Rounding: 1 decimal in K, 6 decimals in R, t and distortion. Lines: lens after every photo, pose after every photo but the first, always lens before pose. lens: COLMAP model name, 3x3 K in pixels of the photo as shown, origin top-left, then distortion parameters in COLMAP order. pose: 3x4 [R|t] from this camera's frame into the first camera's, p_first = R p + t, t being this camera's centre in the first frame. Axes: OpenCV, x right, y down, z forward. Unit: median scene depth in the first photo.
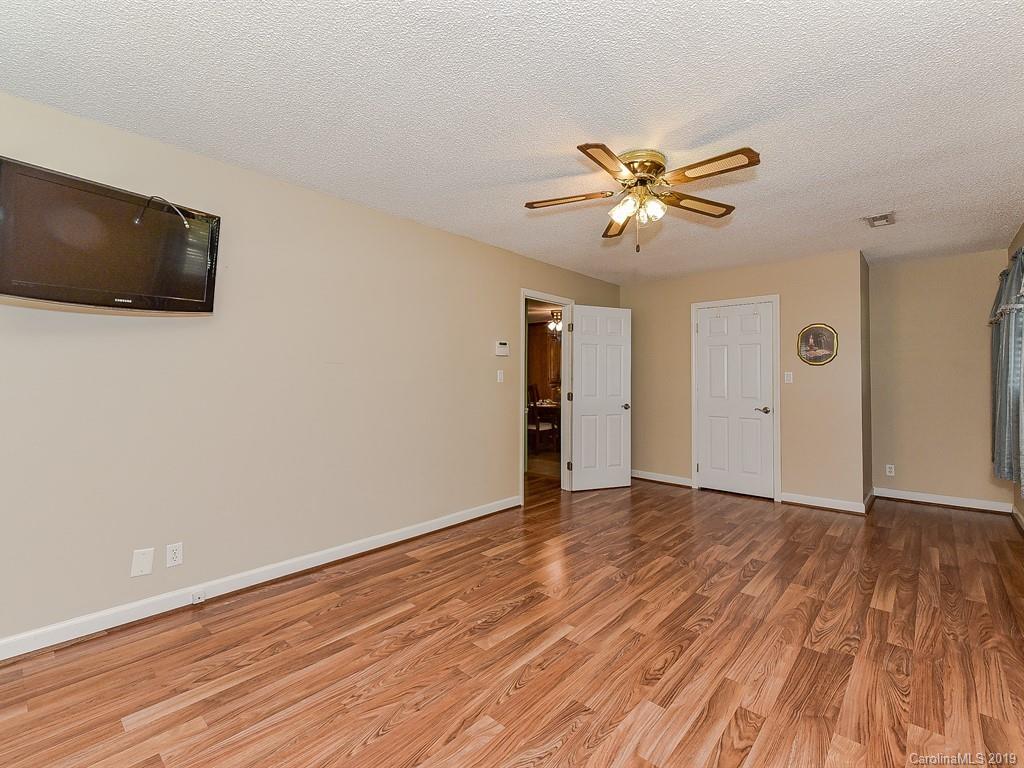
lens RADIAL K [[459.1, 0, 514.7], [0, 459.1, 370.6], [0, 0, 1]] dist [0.003836, -0.000935]
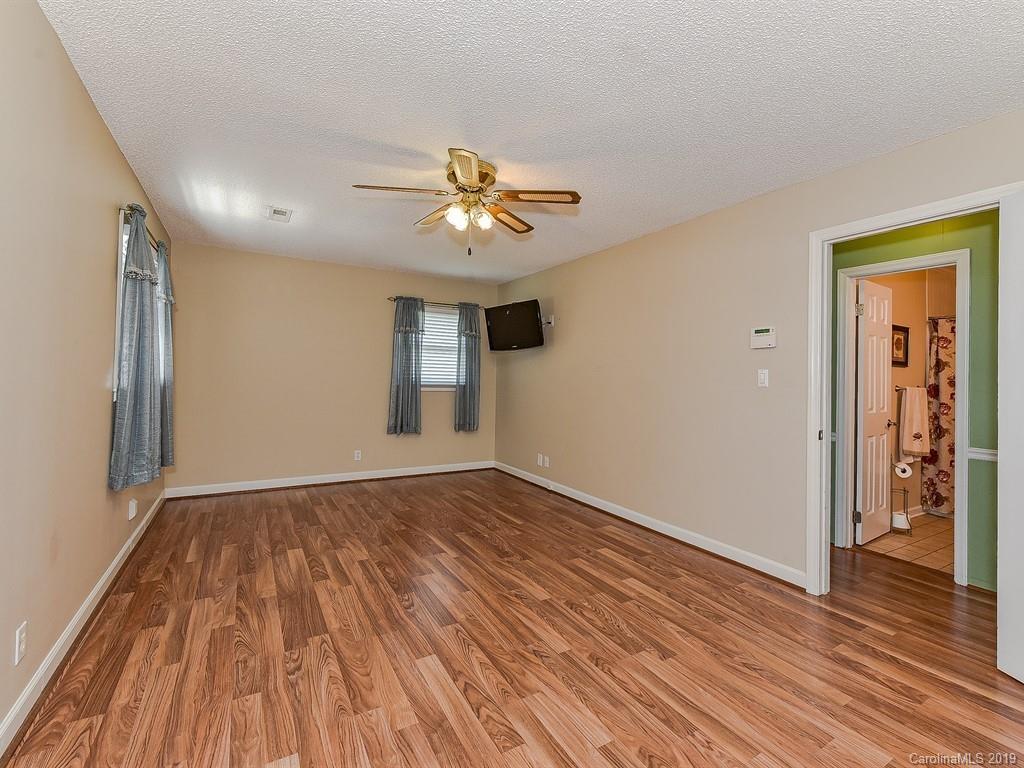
lens RADIAL K [[452.1, 0, 515.6], [0, 452.1, 374.1], [0, 0, 1]] dist [0.002999, -0.000711]
pose [[-0.291852, -0.015856, -0.956332, 1.112672], [-0.004716, 0.999874, -0.015139, 0.027886], [0.956452, 0.000091, -0.291890, 1.275429]]
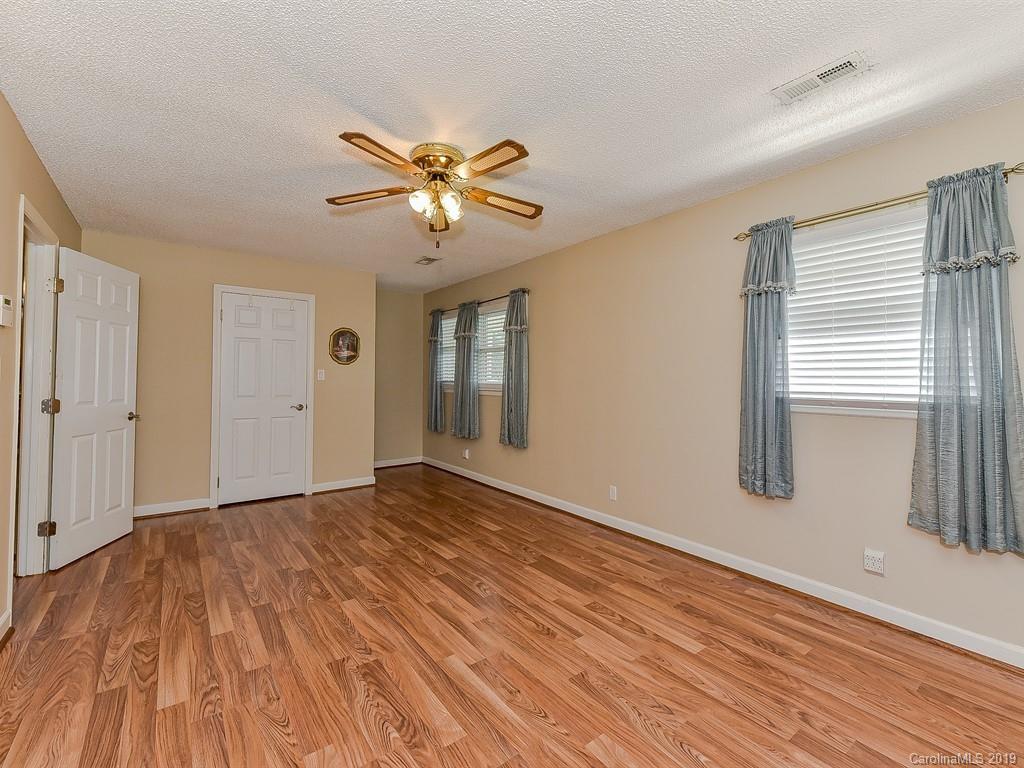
lens RADIAL K [[459.1, 0, 514.7], [0, 459.1, 370.6], [0, 0, 1]] dist [0.003836, -0.000935]
pose [[0.188373, 0.013965, 0.981998, -0.598776], [-0.022471, 0.999698, -0.009906, 0.008484], [-0.981840, -0.020200, 0.188630, 0.589218]]
